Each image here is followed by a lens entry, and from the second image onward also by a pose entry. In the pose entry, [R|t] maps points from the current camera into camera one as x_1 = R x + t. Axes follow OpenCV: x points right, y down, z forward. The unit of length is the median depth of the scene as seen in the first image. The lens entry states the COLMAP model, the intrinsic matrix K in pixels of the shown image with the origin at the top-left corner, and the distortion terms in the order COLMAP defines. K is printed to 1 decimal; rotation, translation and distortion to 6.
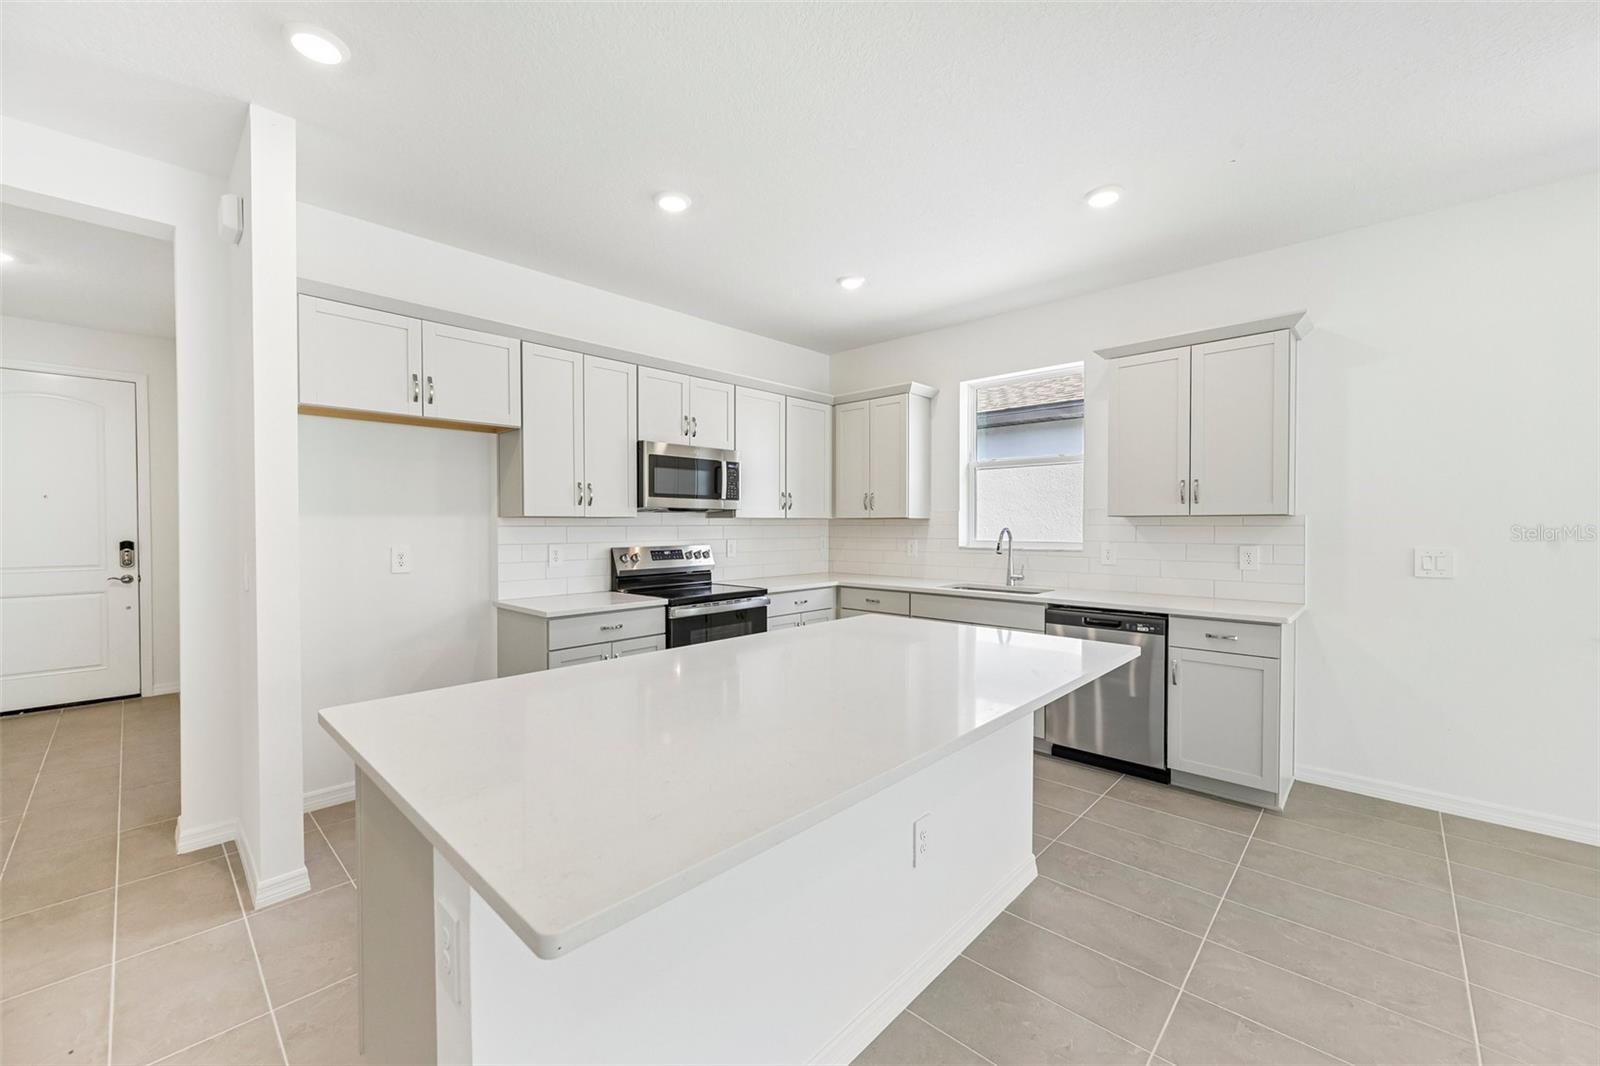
lens RADIAL K [[630.4, 0, 802.0], [0, 630.4, 533.1], [0, 0, 1]] dist [-0.001196, -0.000012]
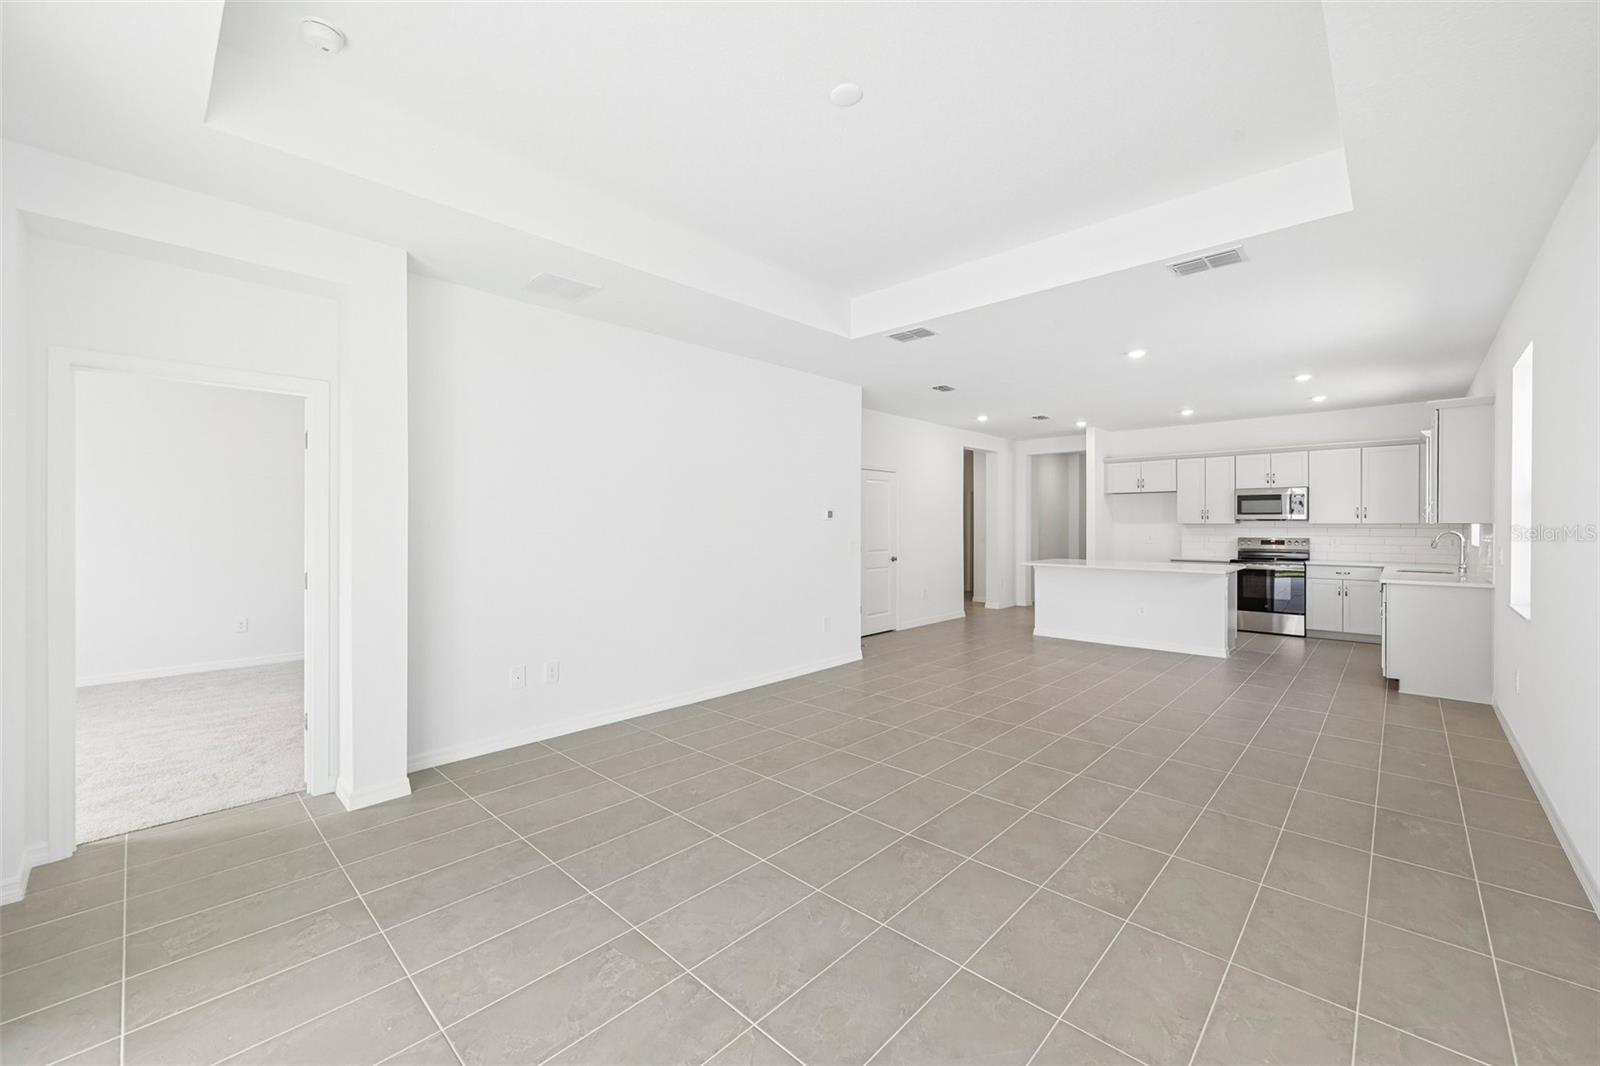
lens RADIAL K [[633.0, 0, 800.8], [0, 633.0, 531.9], [0, 0, 1]] dist [-0.000735, -0.000153]
pose [[-0.000085, 0.013637, -0.999907, 1.871779], [-0.011912, 0.999836, 0.013637, -0.008126], [0.999929, 0.011912, 0.000077, -0.506169]]
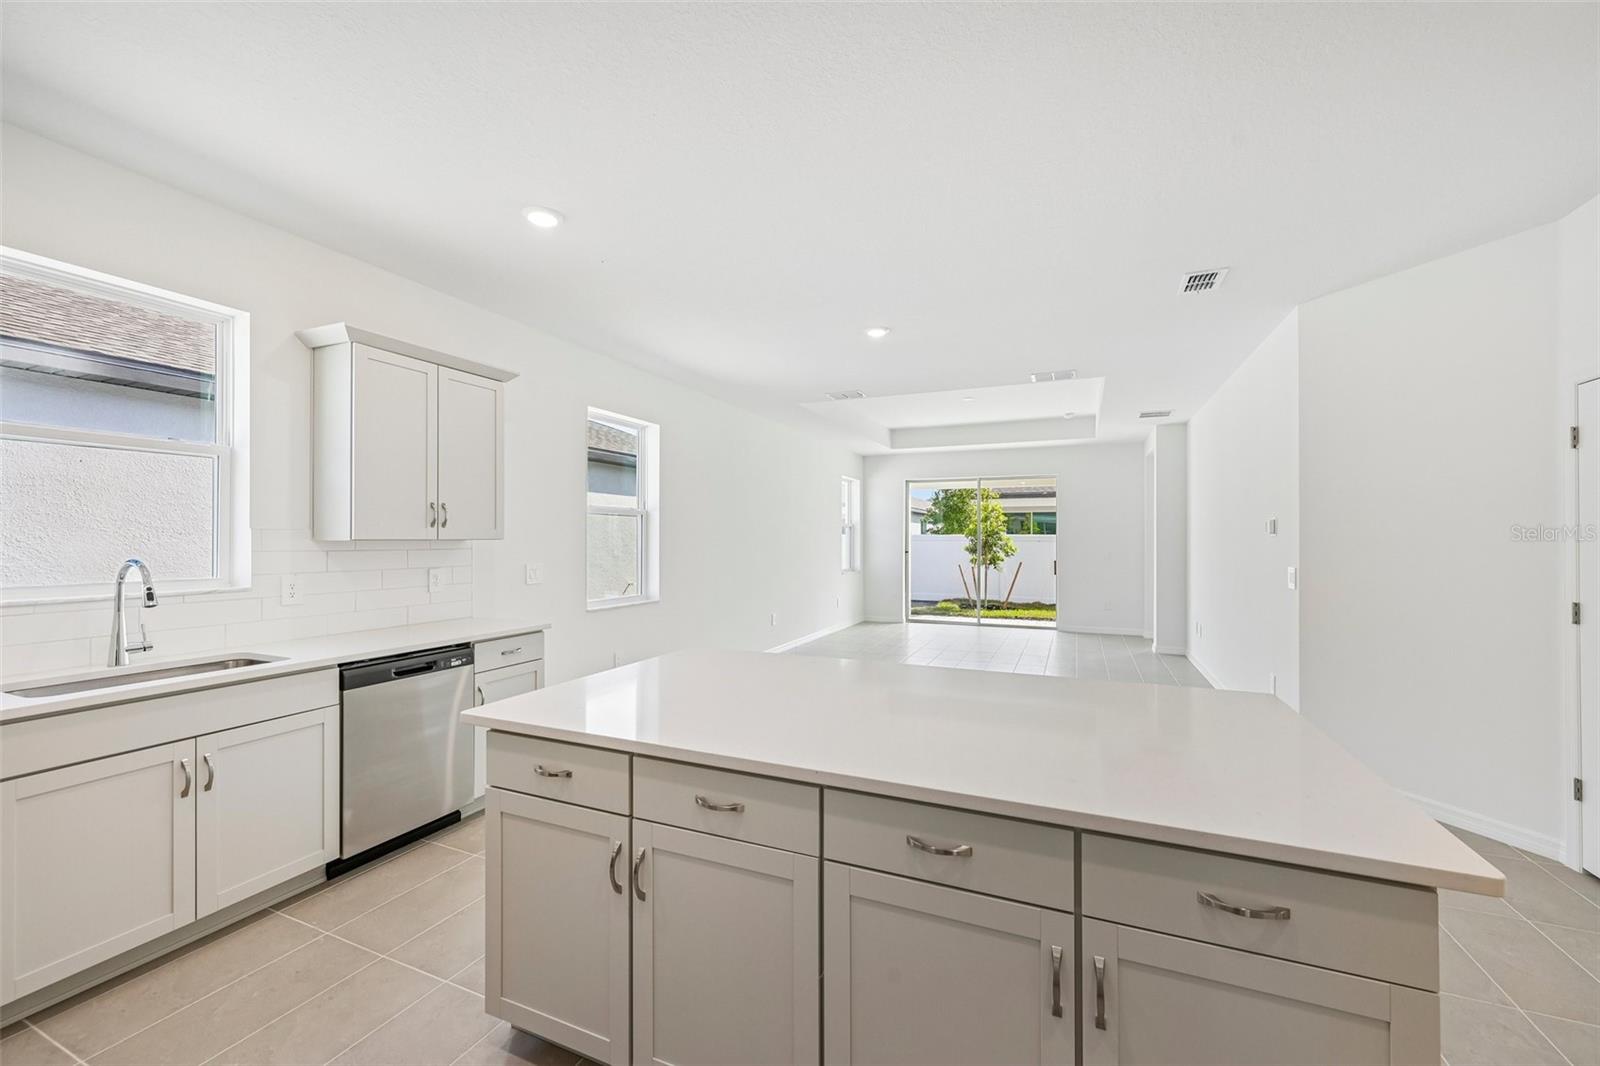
lens RADIAL K [[633.0, 0, 800.8], [0, 633.0, 531.9], [0, 0, 1]] dist [-0.000735, -0.000153]
pose [[-0.336576, 0.009958, 0.941604, -0.413161], [0.012392, 0.999904, -0.006145, -0.023112], [-0.941575, 0.009600, -0.336667, 0.680520]]
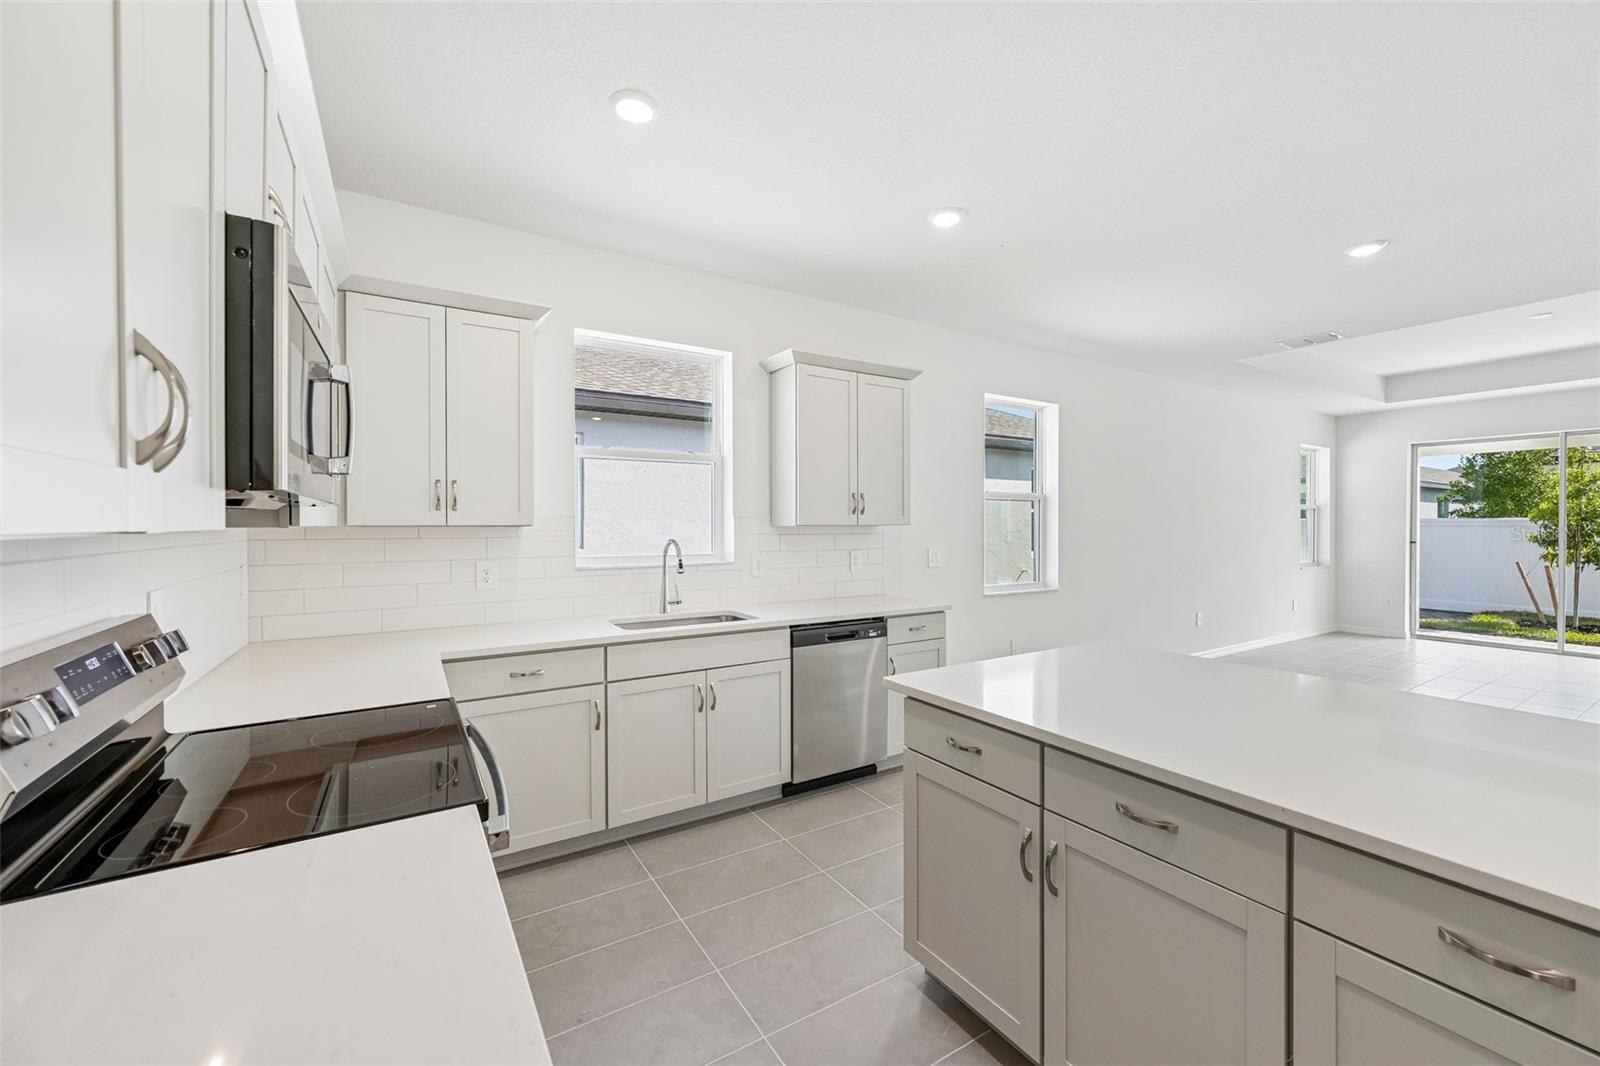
lens RADIAL K [[634.3, 0, 799.7], [0, 634.3, 527.4], [0, 0, 1]] dist [-0.000753, 0.000482]
pose [[0.253783, -0.004259, 0.967252, -0.416268], [0.013714, 0.999906, 0.000804, -0.022759], [-0.967164, 0.013061, 0.253817, 0.691357]]
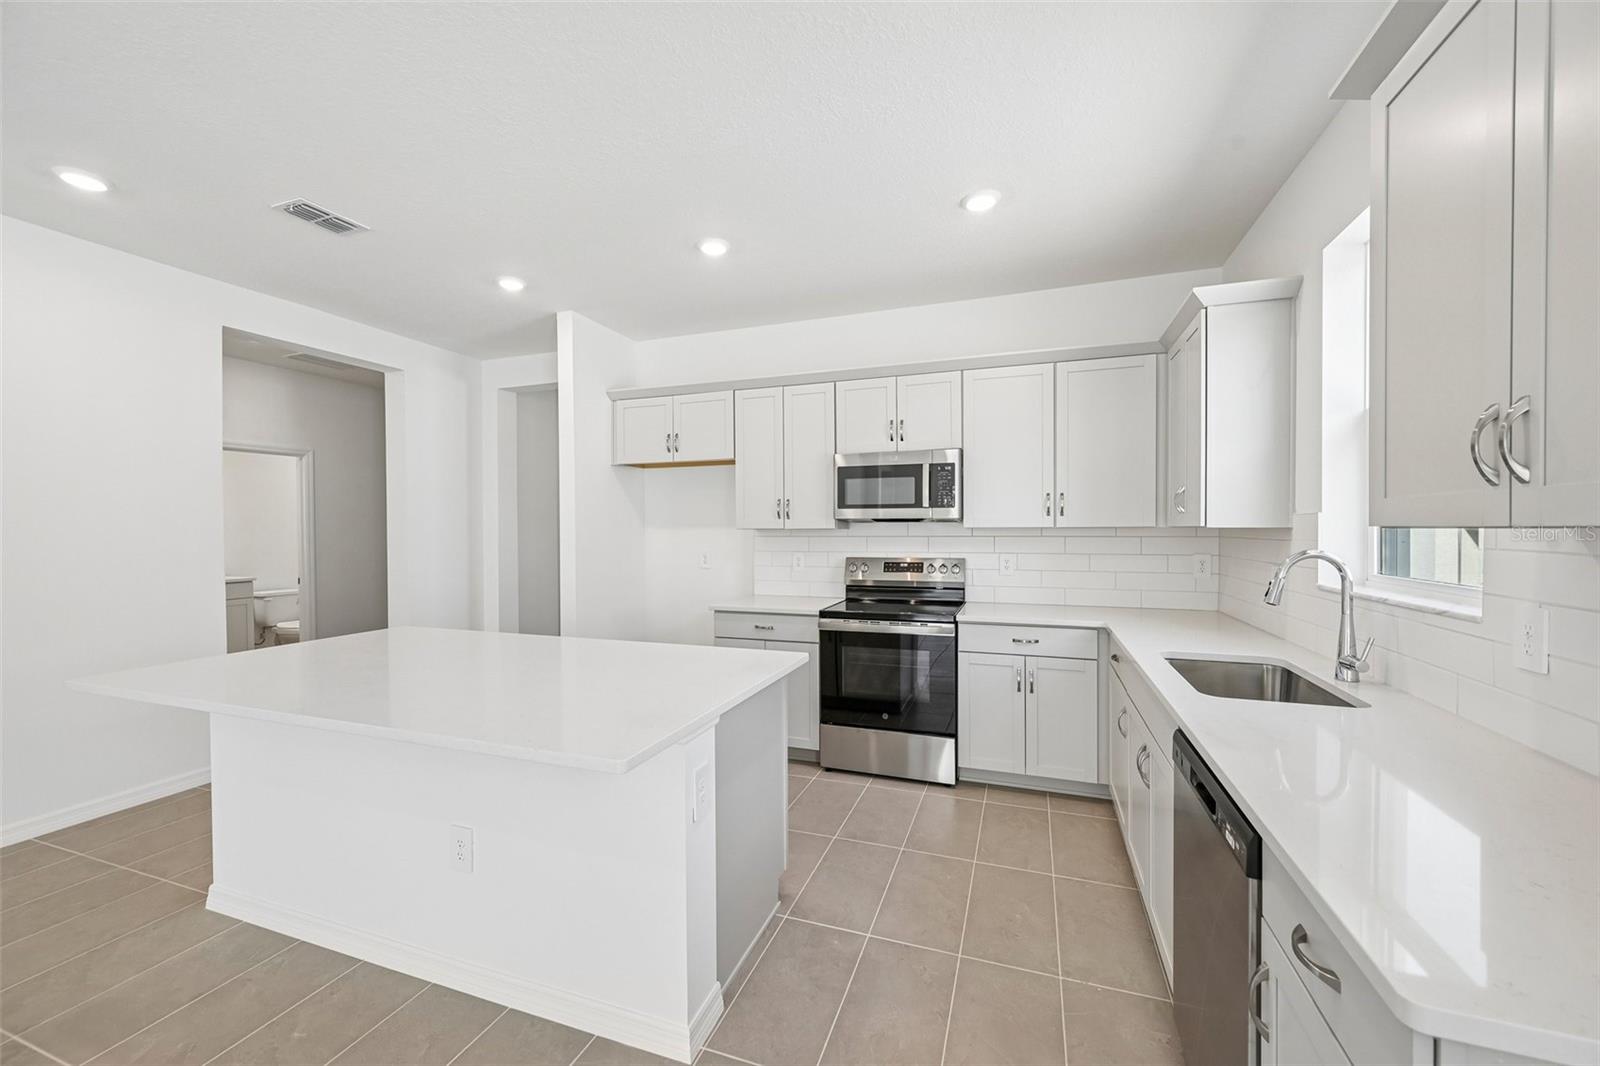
lens RADIAL K [[630.4, 0, 802.0], [0, 630.4, 533.1], [0, 0, 1]] dist [-0.001196, -0.000012]
pose [[0.396210, 0.006739, -0.918135, 0.633343], [-0.009684, 0.999948, 0.003161, -0.019587], [0.918109, 0.007639, 0.396255, 0.510892]]
